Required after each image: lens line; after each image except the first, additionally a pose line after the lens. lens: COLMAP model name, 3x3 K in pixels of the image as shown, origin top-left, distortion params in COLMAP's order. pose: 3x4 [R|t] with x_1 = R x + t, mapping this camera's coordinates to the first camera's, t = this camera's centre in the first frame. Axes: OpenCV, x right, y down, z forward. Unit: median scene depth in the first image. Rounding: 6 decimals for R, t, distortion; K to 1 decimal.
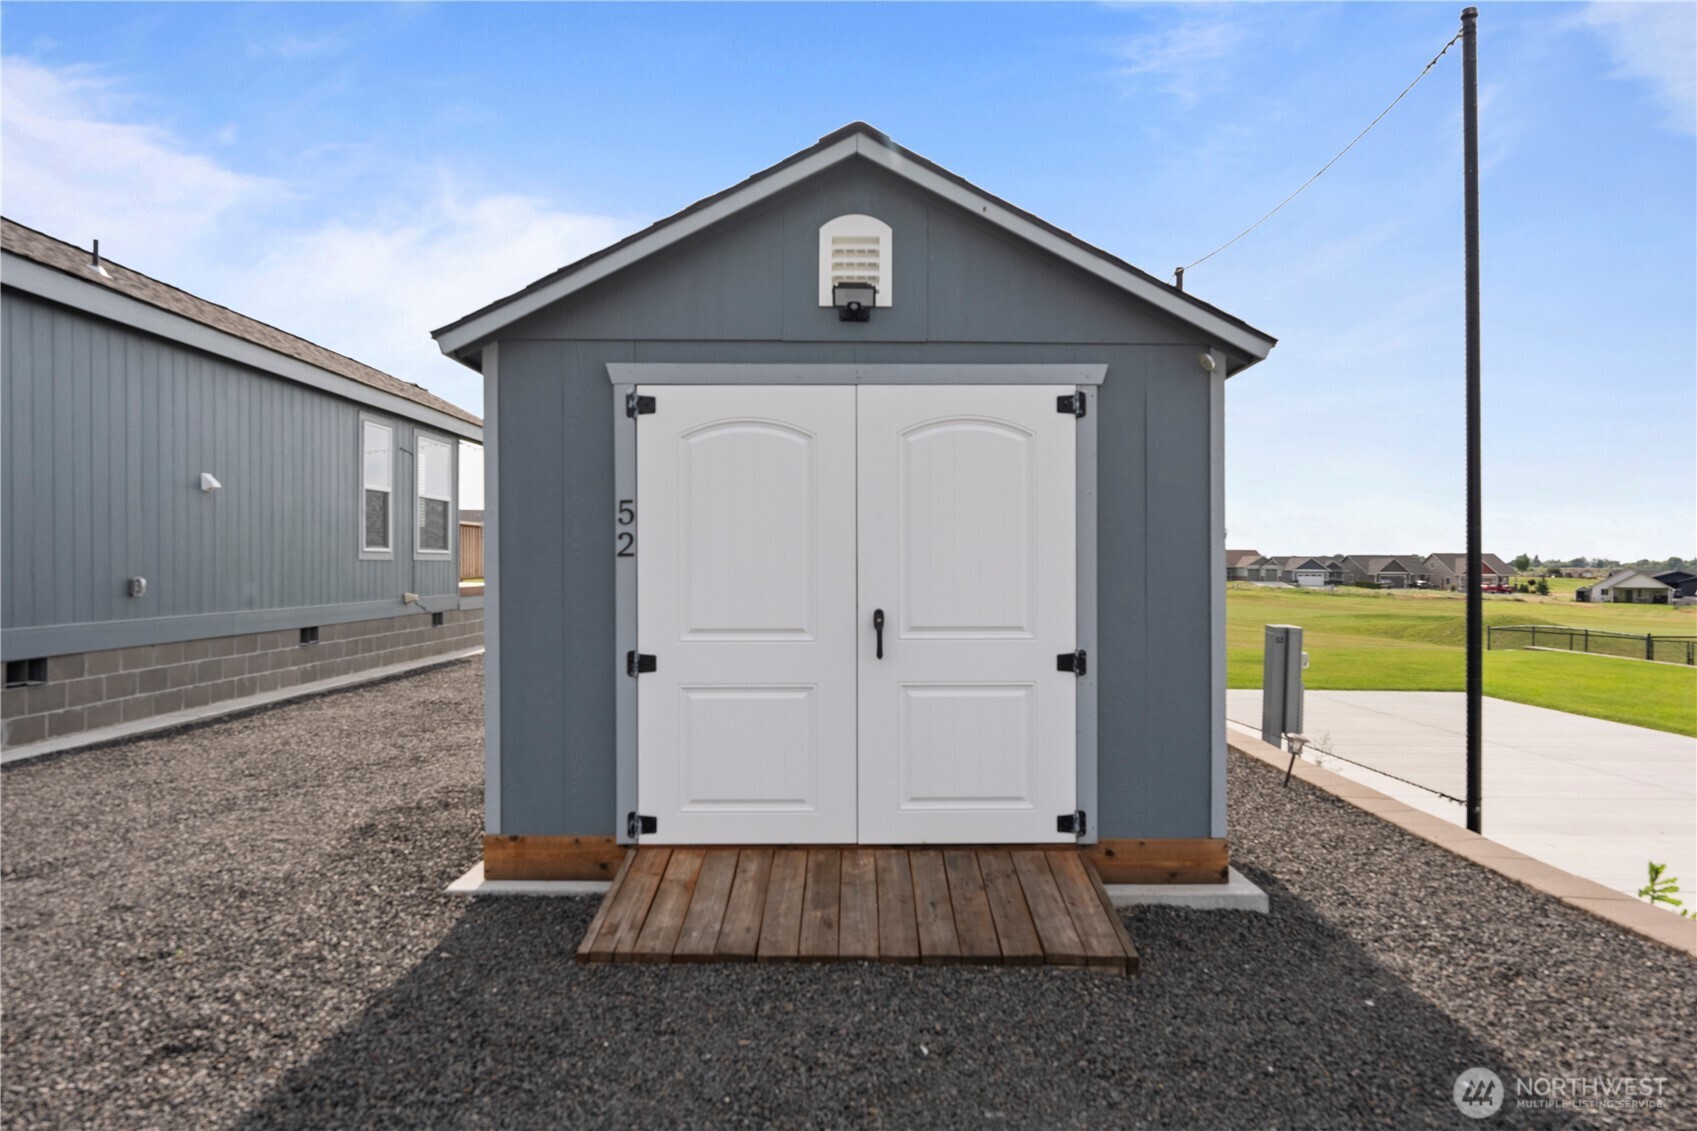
lens RADIAL K [[1130.6, 0, 844.4], [0, 1130.6, 568.1], [0, 0, 1]] dist [0.005622, -0.000182]
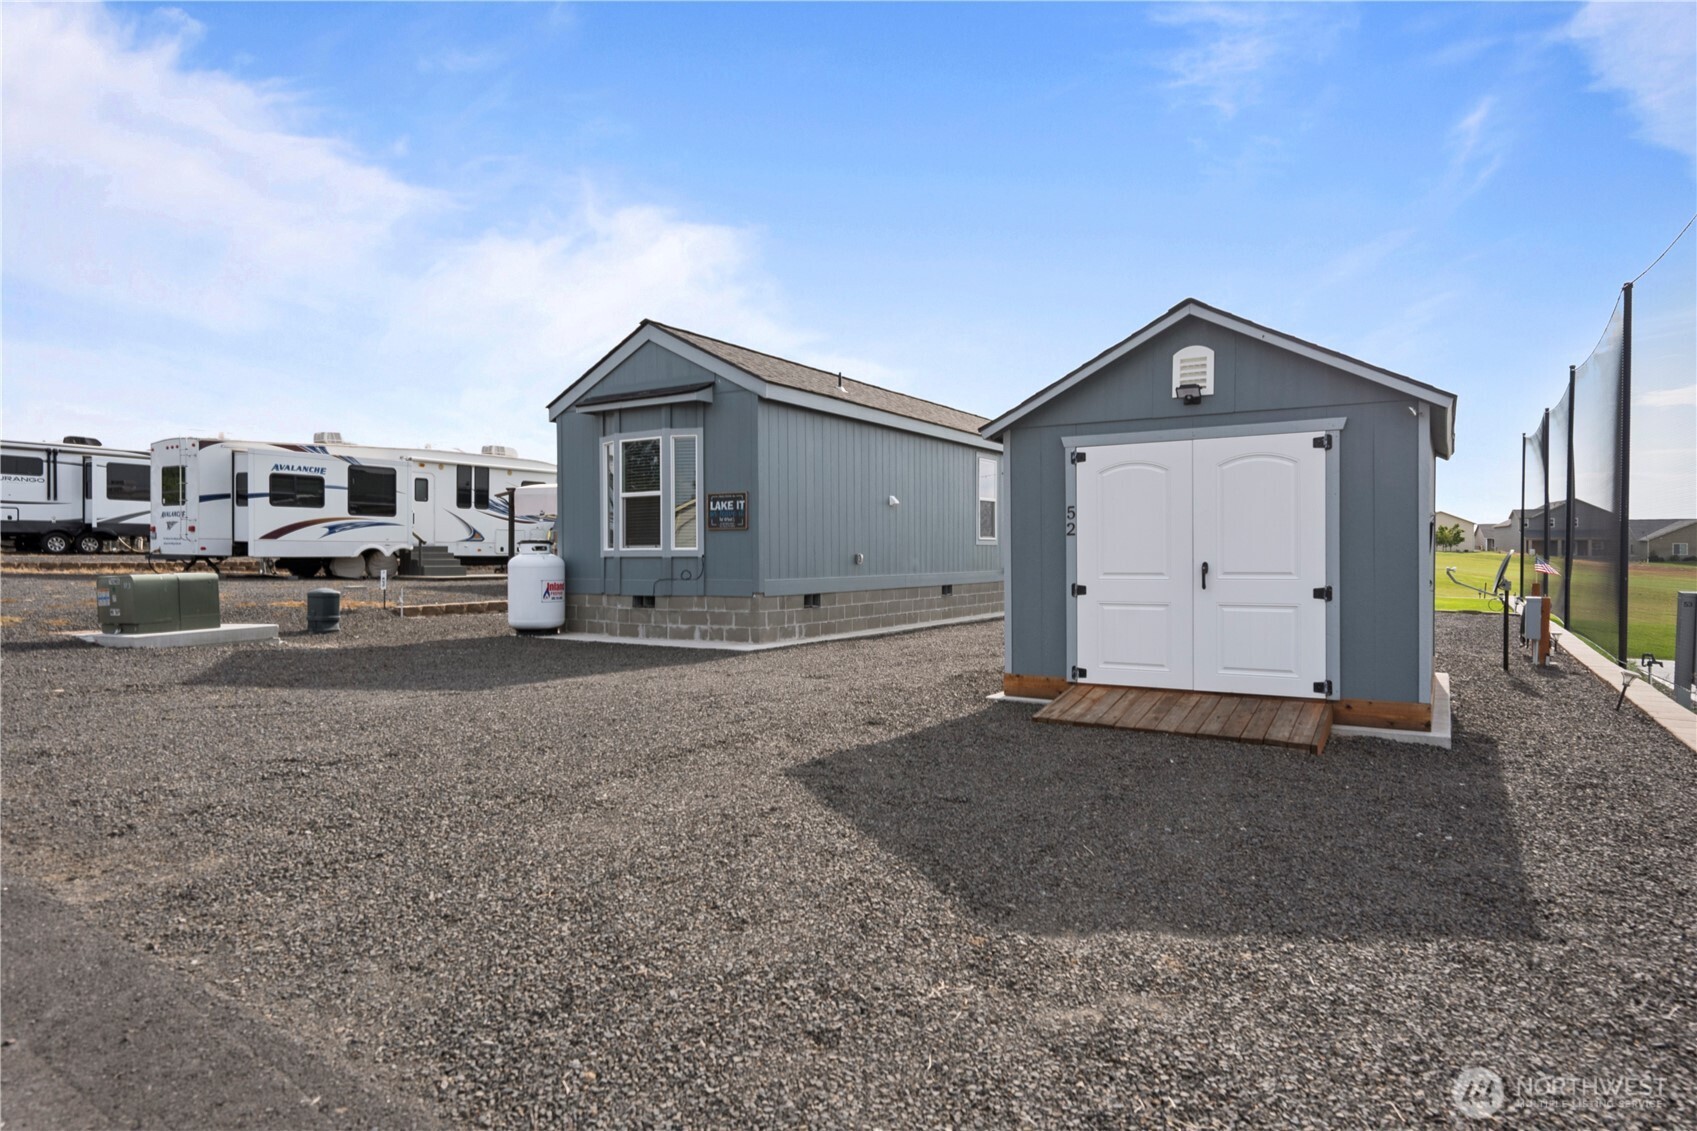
lens RADIAL K [[964.3, 0, 852.4], [0, 964.3, 566.6], [0, 0, 1]] dist [-0.002912, -0.000367]
pose [[0.844817, 0.002419, -0.535051, 0.378557], [0.002366, 0.999963, 0.008257, 0.029154], [0.535051, -0.008241, 0.844780, -0.609470]]
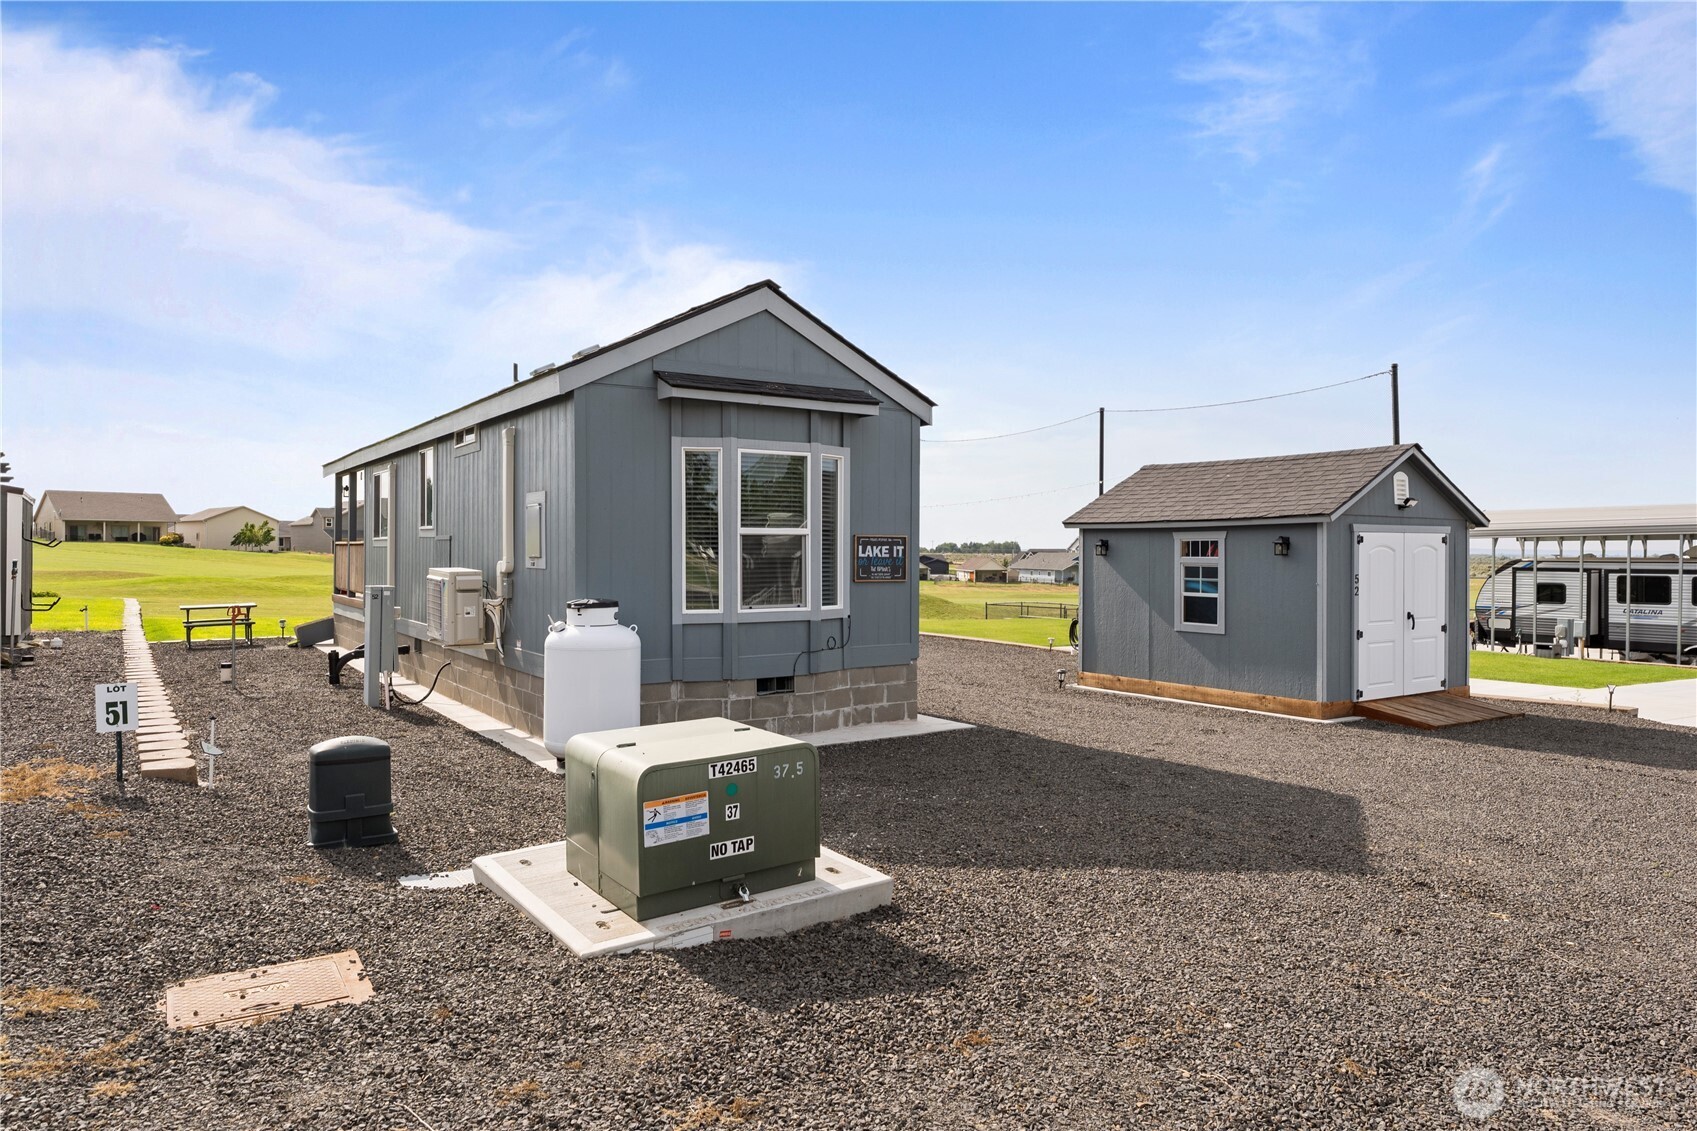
lens RADIAL K [[1106.6, 0, 852.6], [0, 1106.6, 556.1], [0, 0, 1]] dist [-0.017721, -0.000579]
pose [[0.833986, -0.001789, 0.551782, -2.639613], [-0.000154, 0.999994, 0.003475, -0.112715], [-0.551785, -0.002983, 0.833981, -0.528739]]
